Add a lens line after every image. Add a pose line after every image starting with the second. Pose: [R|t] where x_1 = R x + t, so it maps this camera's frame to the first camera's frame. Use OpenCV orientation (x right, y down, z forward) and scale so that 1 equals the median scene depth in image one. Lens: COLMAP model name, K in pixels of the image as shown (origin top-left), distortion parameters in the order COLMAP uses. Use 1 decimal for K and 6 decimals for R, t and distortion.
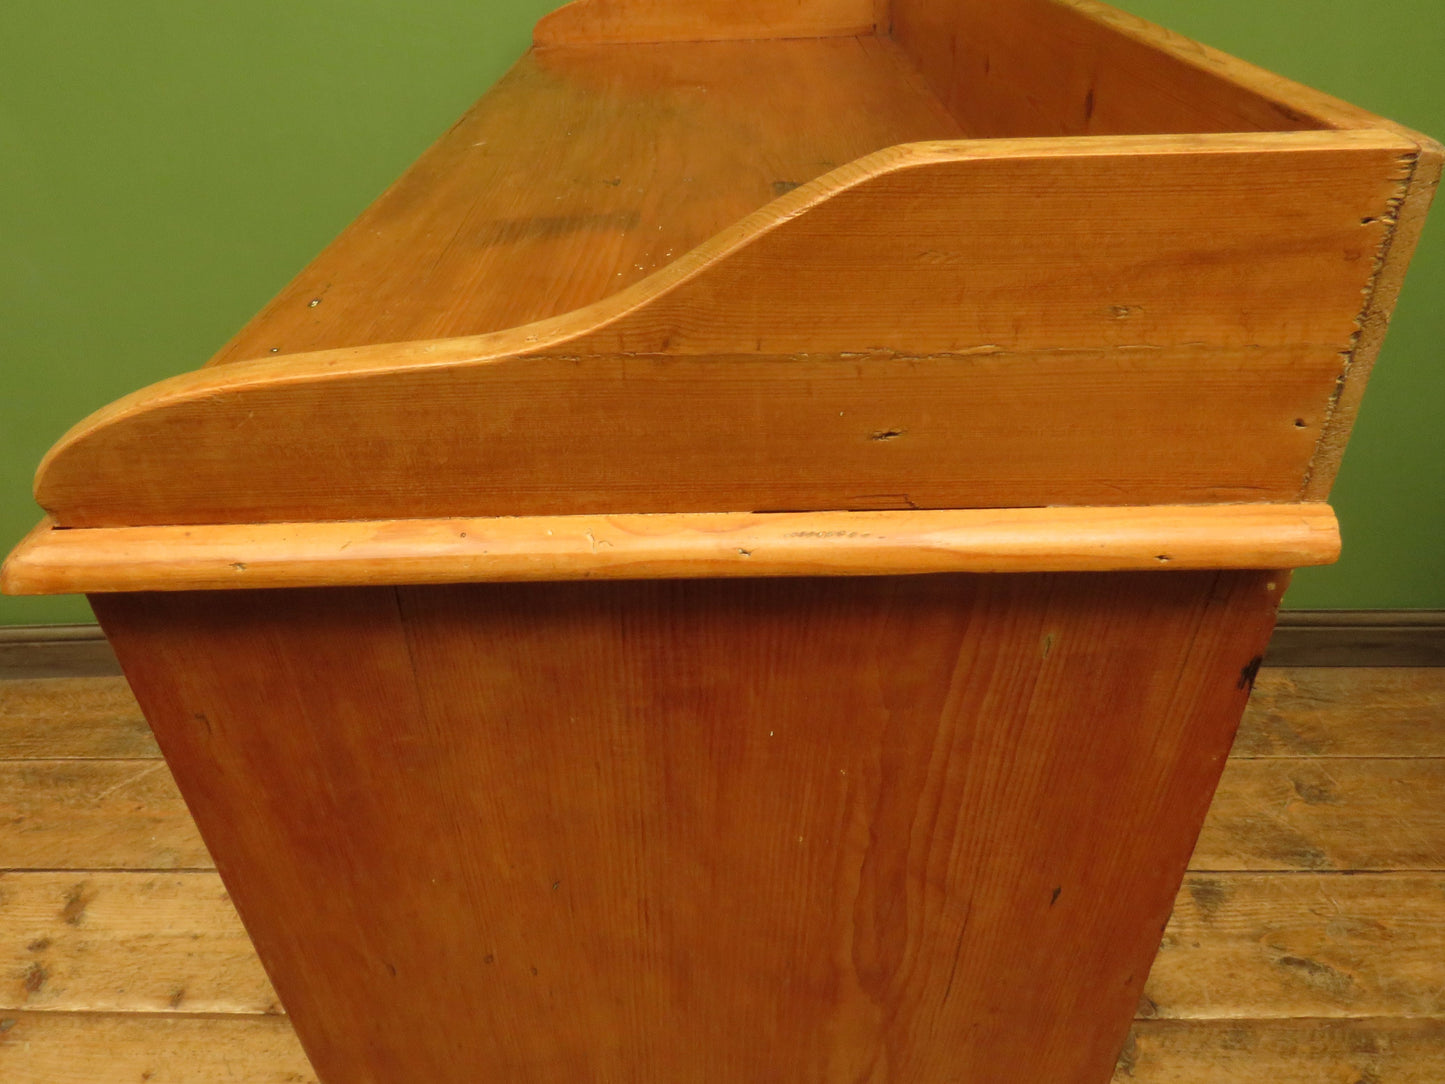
lens RADIAL K [[1036.2, 0, 717.6], [0, 1036.2, 530.8], [0, 0, 1]] dist [-0.028297, 0.002863]
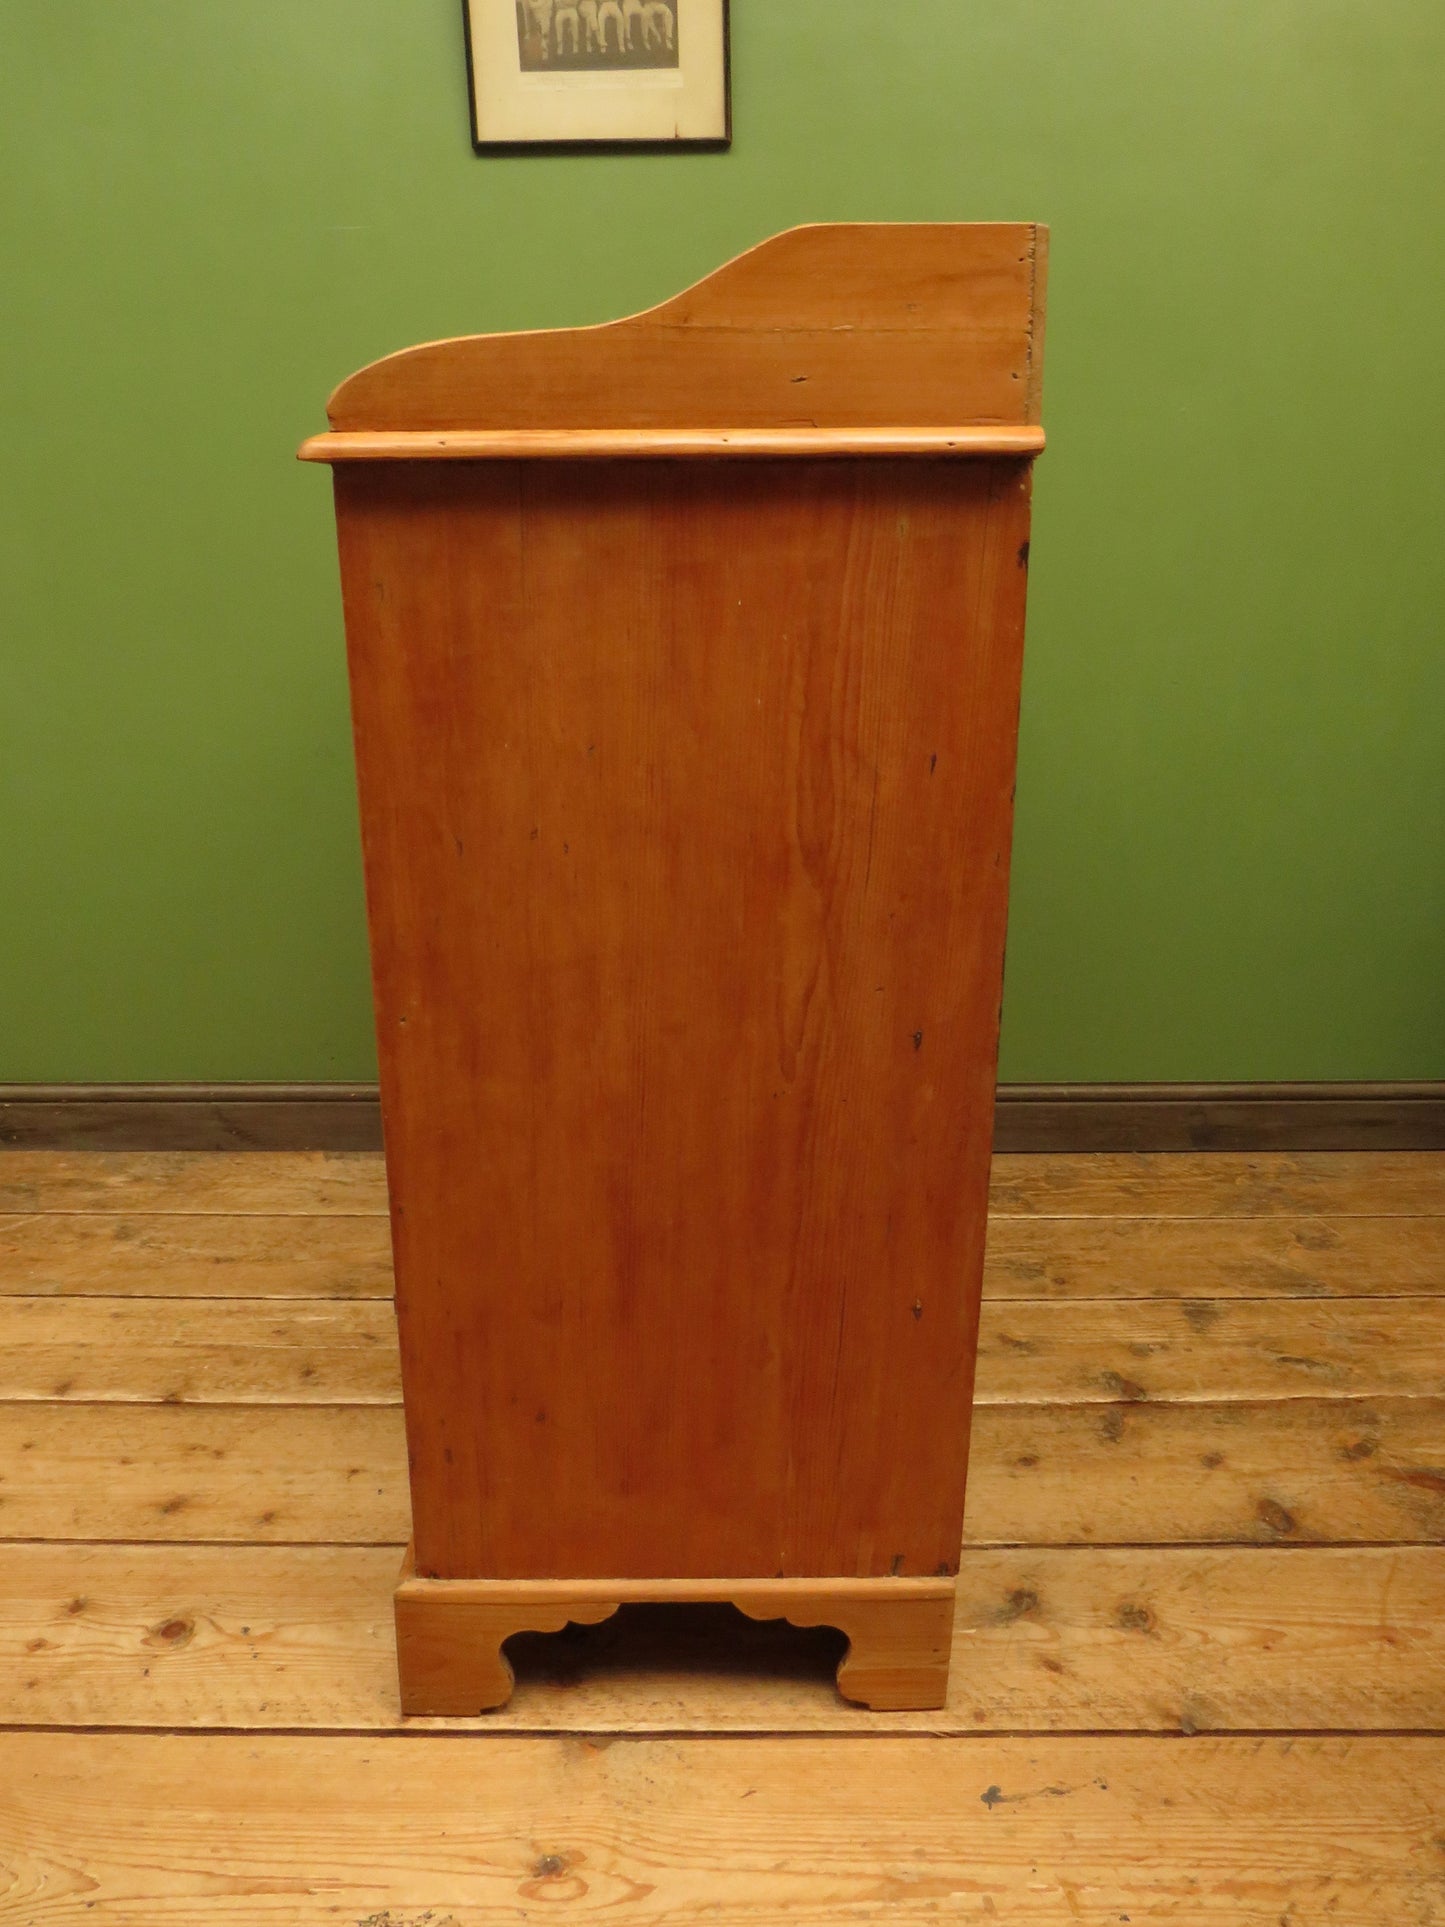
lens RADIAL K [[1378.1, 0, 713.4], [0, 1378.1, 901.0], [0, 0, 1]] dist [-0.027378, 0.005288]
pose [[0.998904, 0.024756, 0.039732, -0.019930], [-0.010760, 0.947424, -0.319800, 0.410180], [-0.045560, 0.319022, 0.946652, -0.273143]]
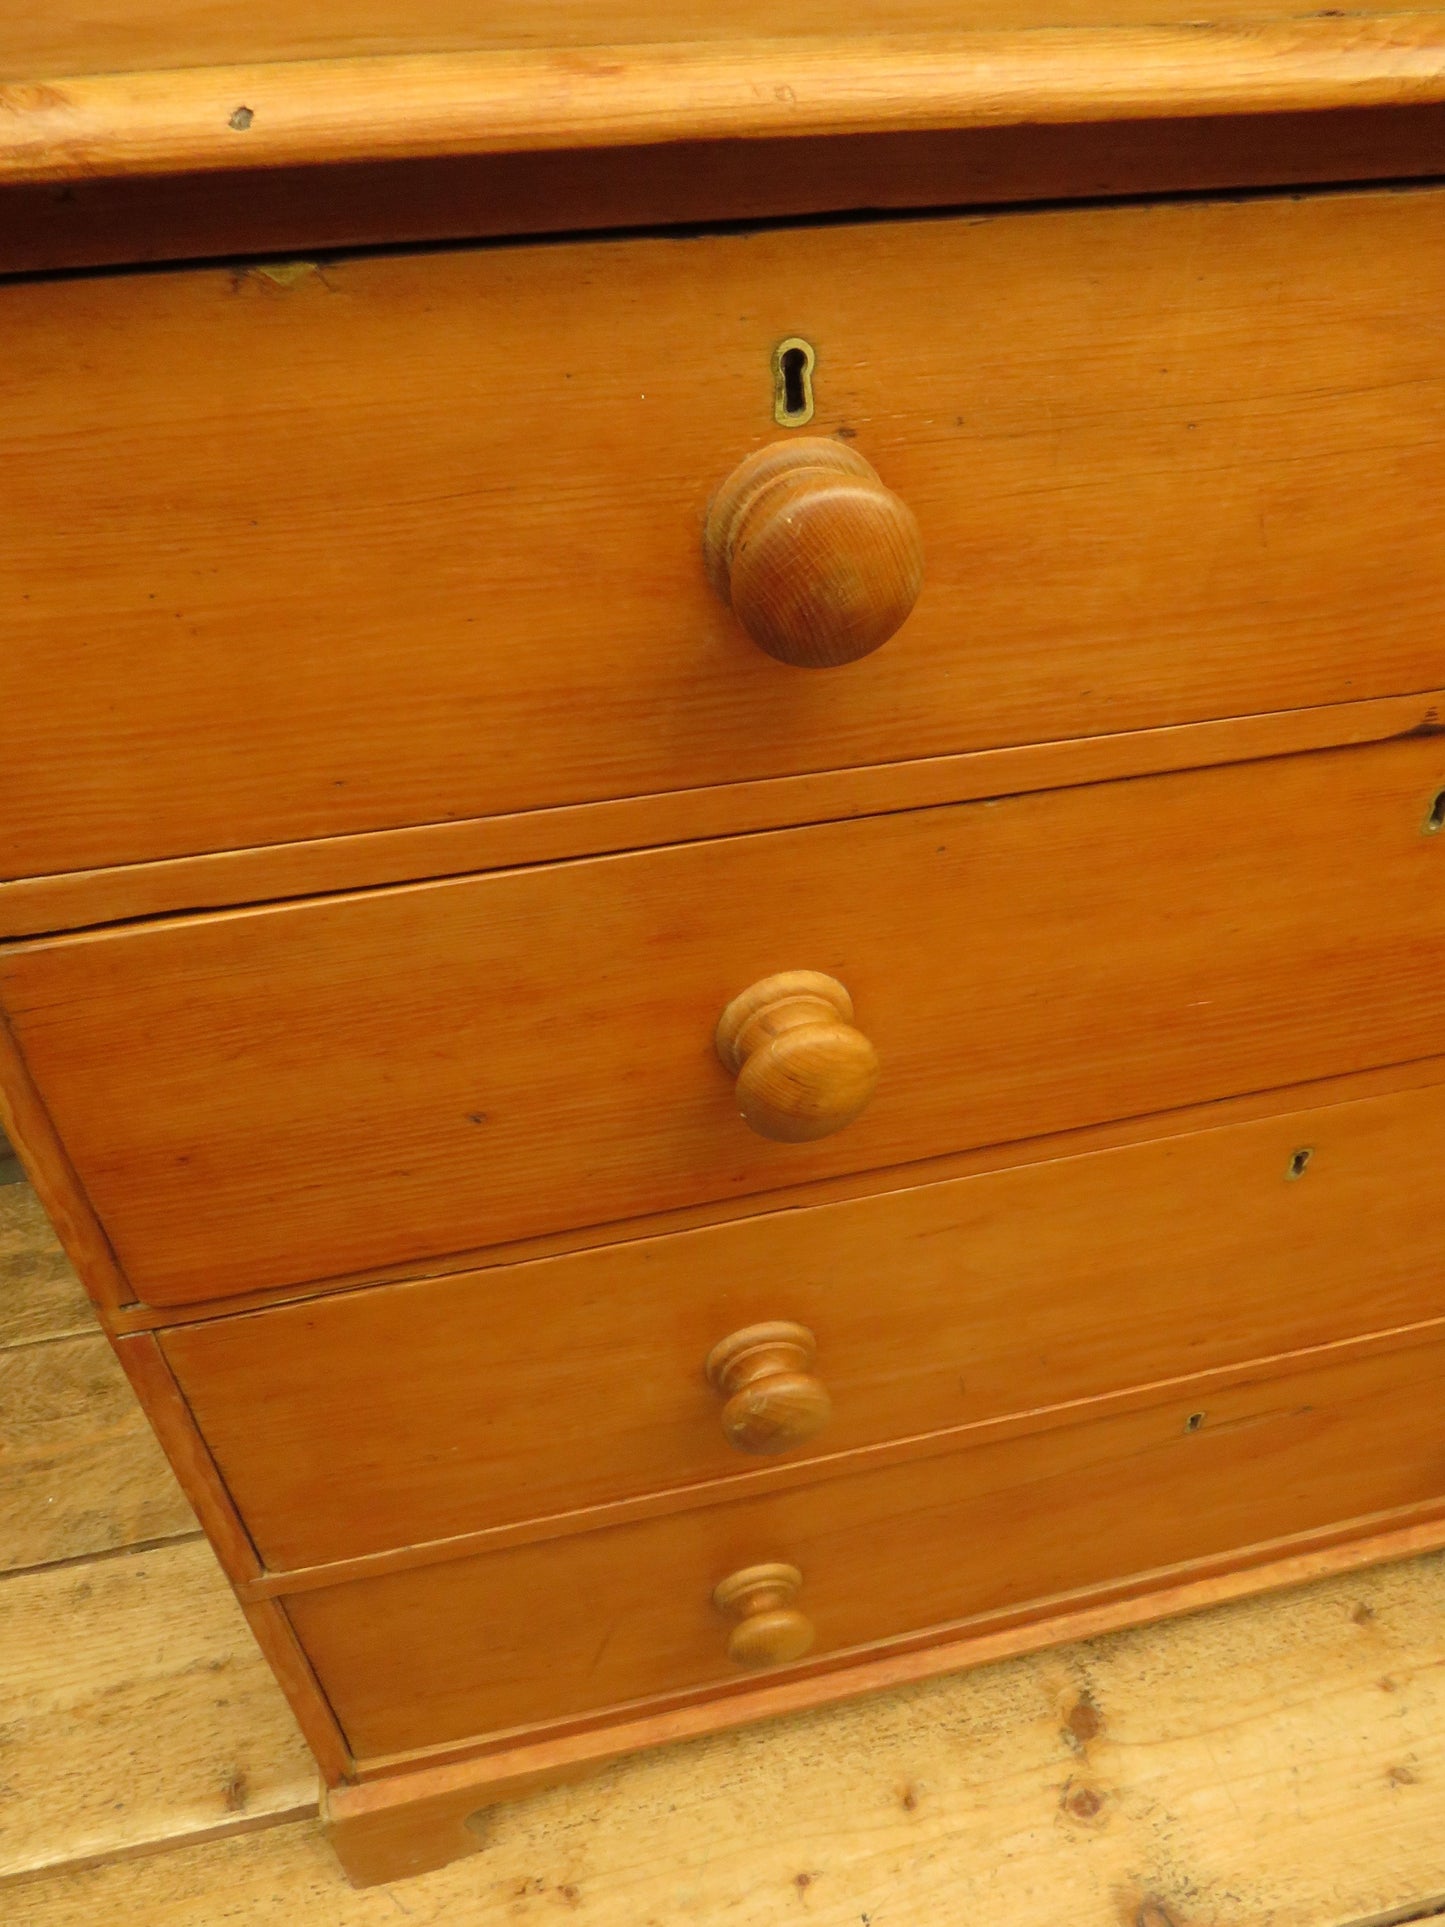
lens RADIAL K [[1378.1, 0, 694.5], [0, 1378.1, 938.6], [0, 0, 1]] dist [-0.027378, 0.005288]
pose [[0.970491, -0.144534, 0.193021, -0.352487], [0.125115, 0.986100, 0.109327, -0.031061], [-0.206140, -0.081951, 0.975085, 0.279390]]
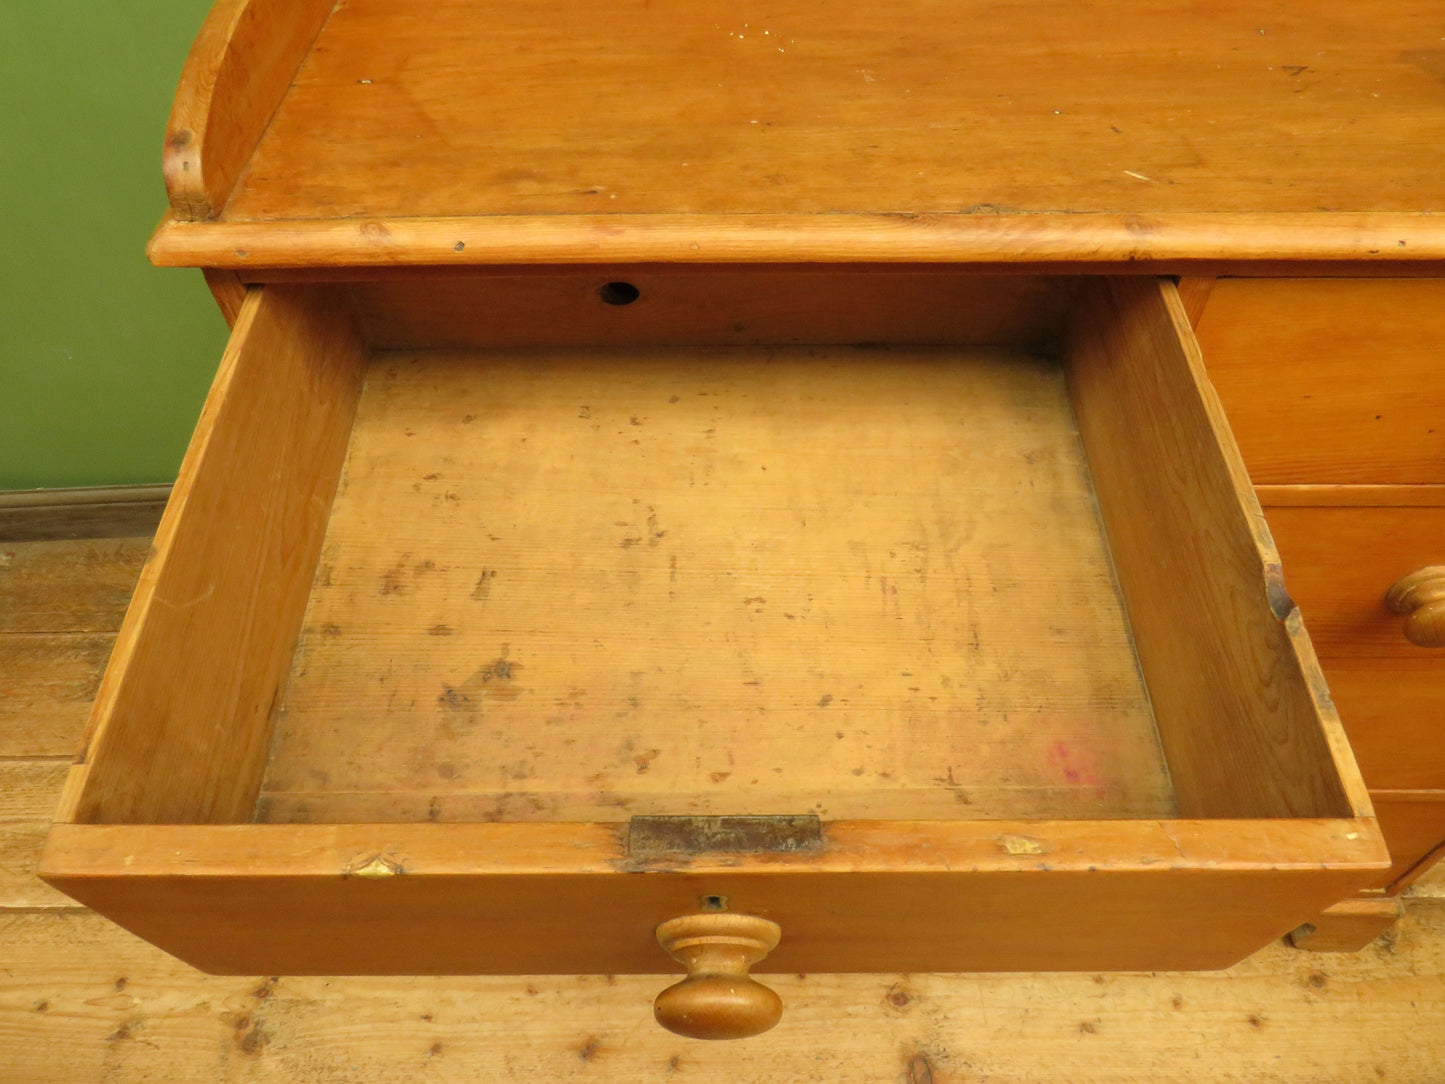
lens RADIAL K [[1033.4, 0, 720.4], [0, 1033.4, 543.5], [0, 0, 1]] dist [-0.027378, 0.005288]
pose [[0.999513, -0.005765, 0.030672, -0.278357], [-0.002775, 0.962479, 0.271343, -0.137311], [-0.031085, -0.271296, 0.961994, 0.111141]]
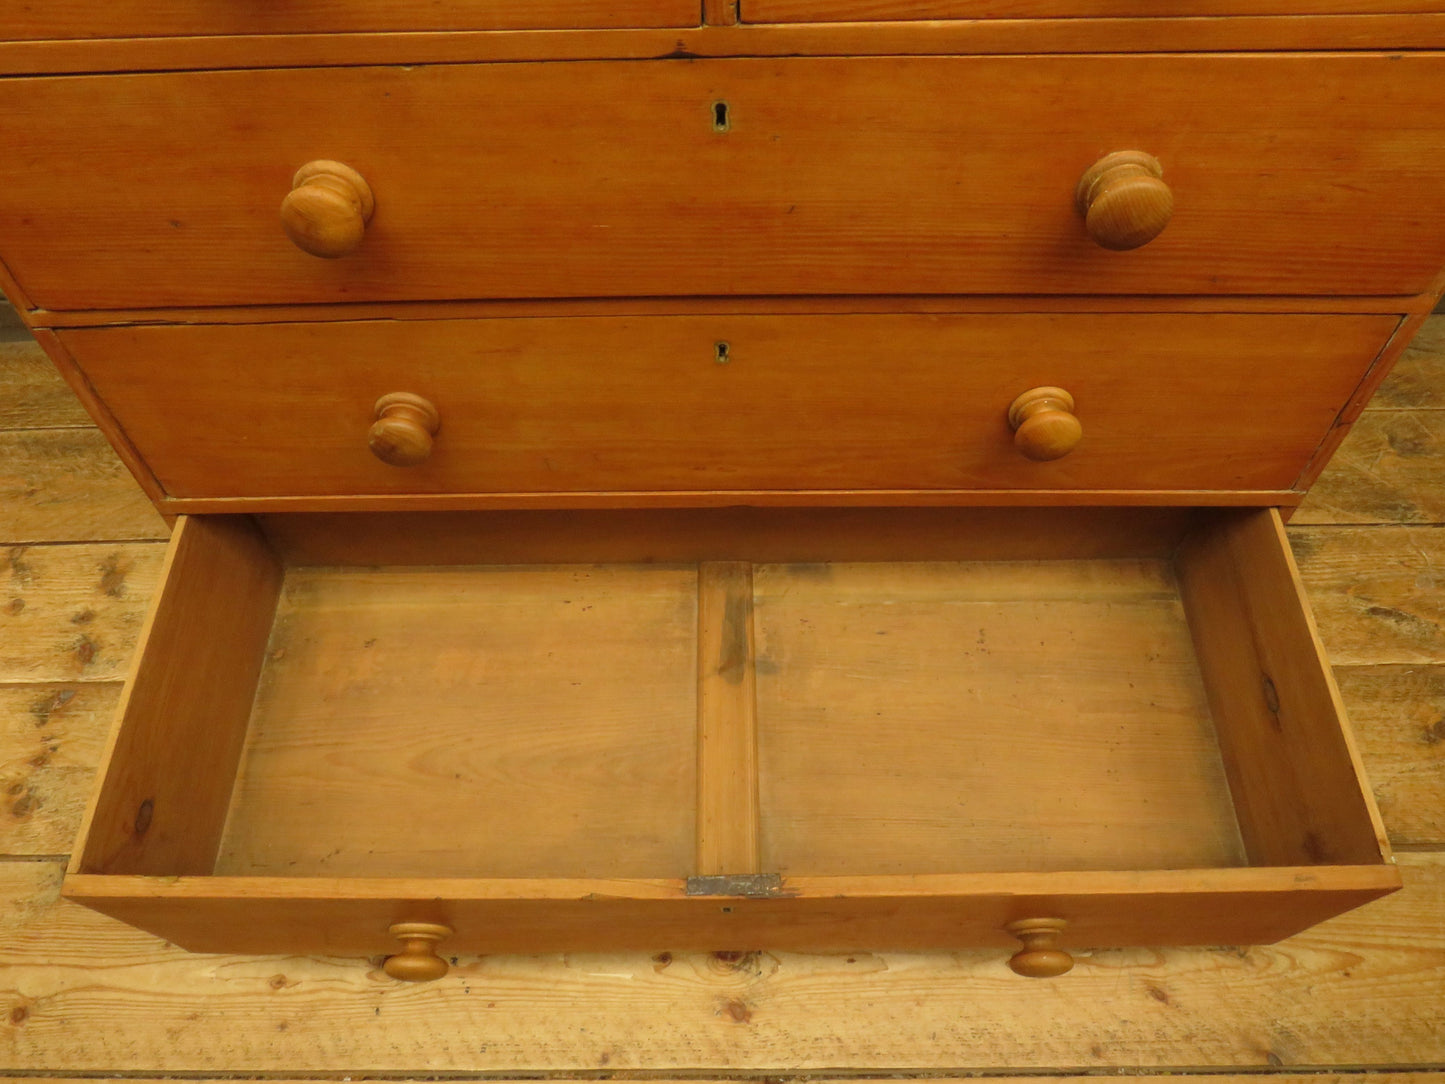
lens RADIAL K [[1033.4, 0, 725.7], [0, 1033.4, 541.2], [0, 0, 1]] dist [-0.027378, 0.005288]
pose [[0.999542, -0.014449, 0.026588, -0.090110], [0.005111, 0.946627, 0.322291, 0.033632], [-0.029826, -0.322008, 0.946267, 0.101126]]
